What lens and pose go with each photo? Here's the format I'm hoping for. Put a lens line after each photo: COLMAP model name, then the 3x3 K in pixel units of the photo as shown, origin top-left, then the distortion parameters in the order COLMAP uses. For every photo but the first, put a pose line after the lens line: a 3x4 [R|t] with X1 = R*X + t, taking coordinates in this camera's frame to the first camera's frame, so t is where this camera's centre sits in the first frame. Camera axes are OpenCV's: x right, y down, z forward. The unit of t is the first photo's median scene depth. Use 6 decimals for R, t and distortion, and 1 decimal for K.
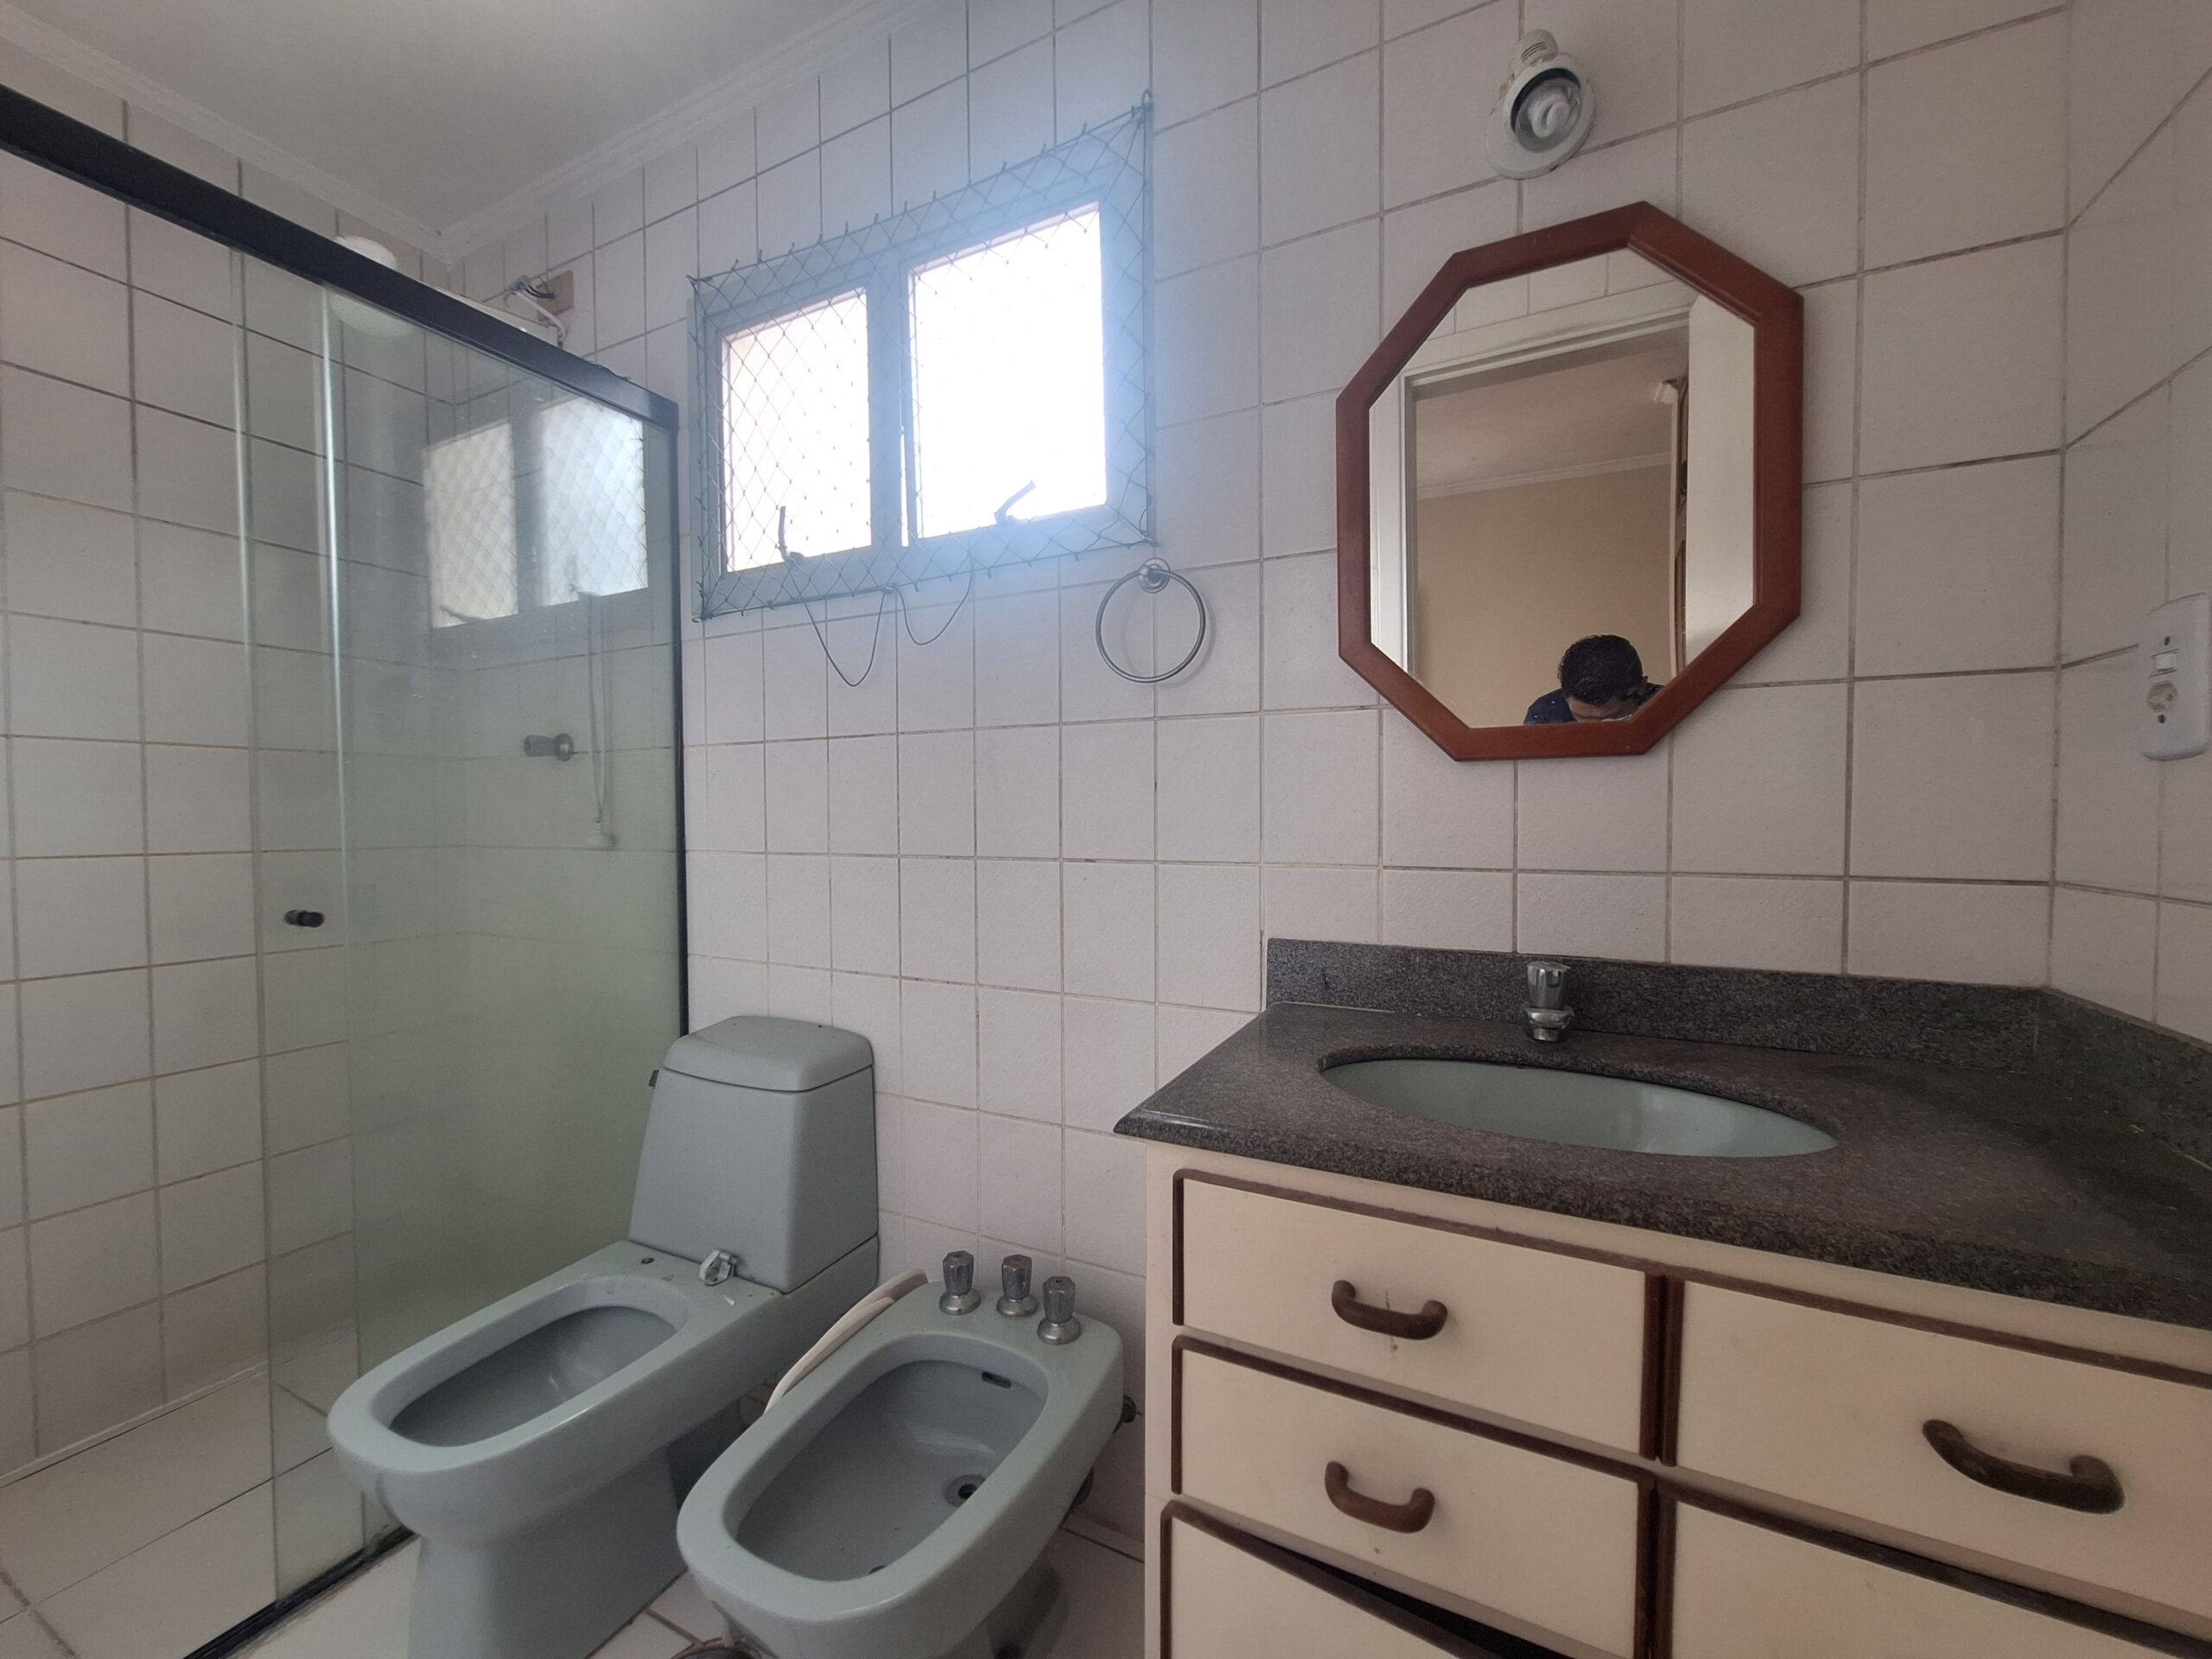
lens RADIAL K [[875.0, 0, 1107.2], [0, 875.0, 831.1], [0, 0, 1]] dist [-0.005462, 0.001554]
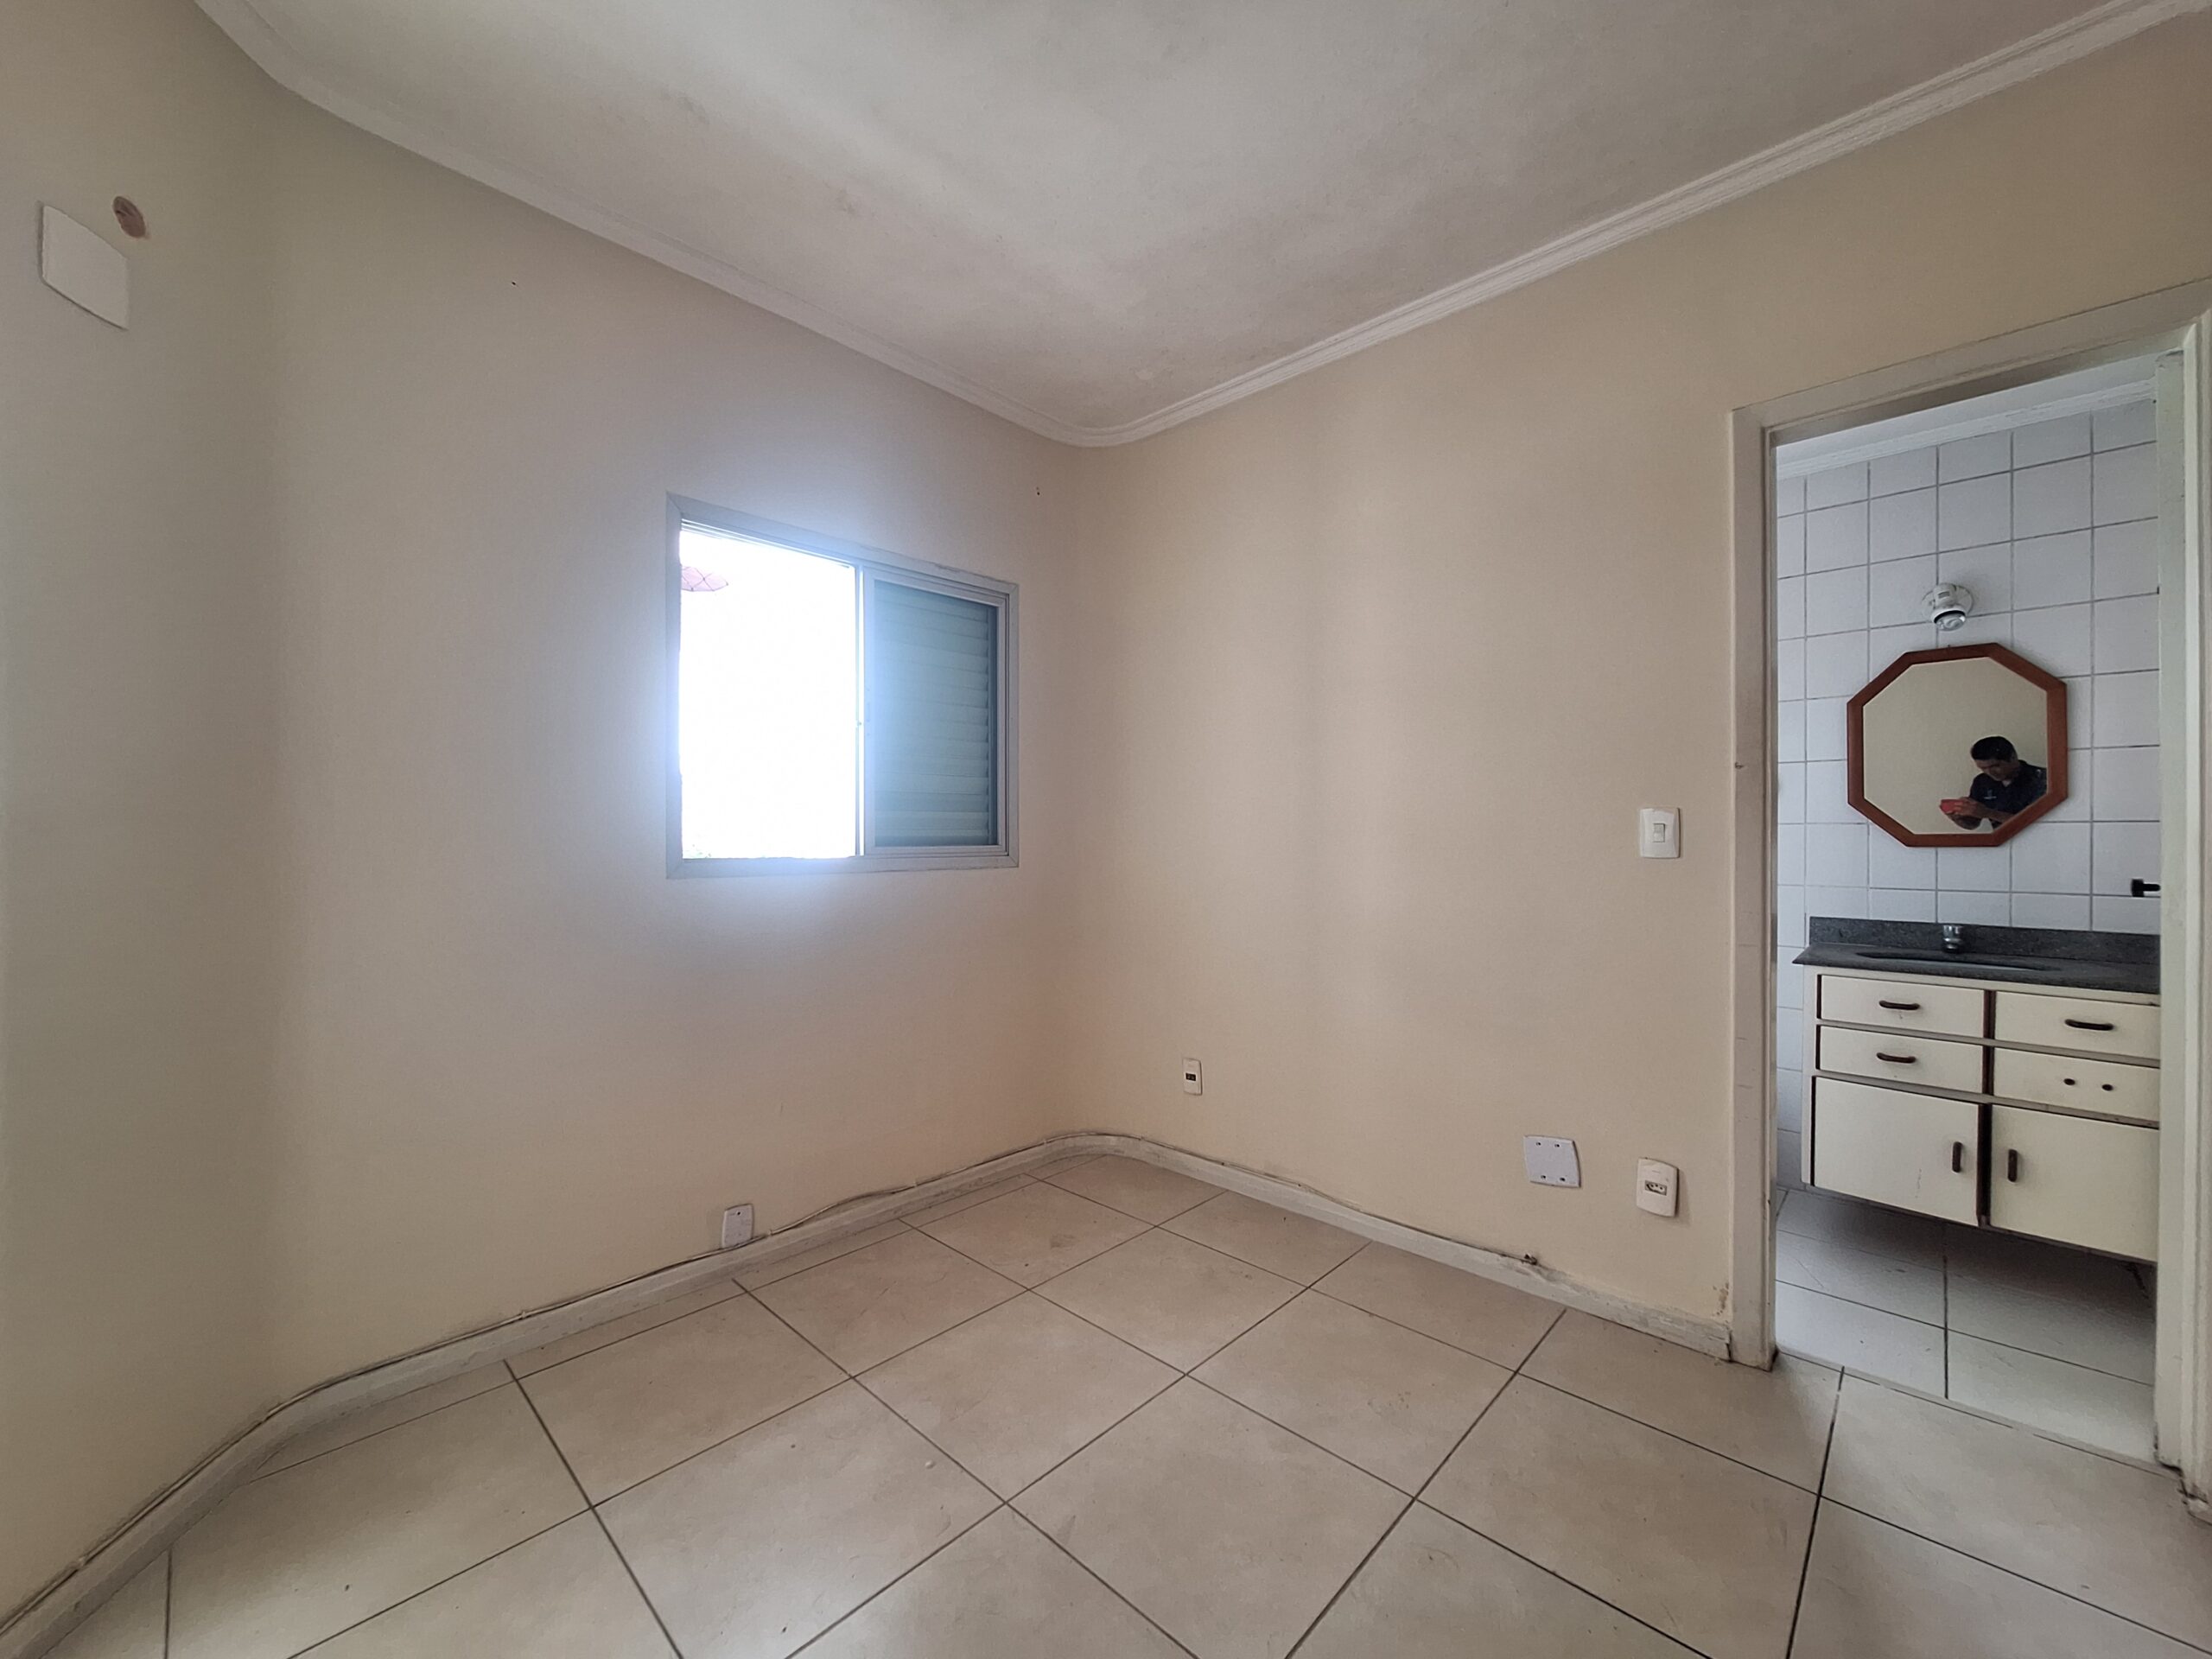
lens RADIAL K [[875.0, 0, 1100.3], [0, 875.0, 834.2], [0, 0, 1]] dist [-0.005462, 0.001554]
pose [[0.952652, 0.004409, -0.304030, -1.159933], [-0.010674, 0.999764, -0.018947, -0.046478], [0.303875, 0.021295, 0.952474, -2.315605]]
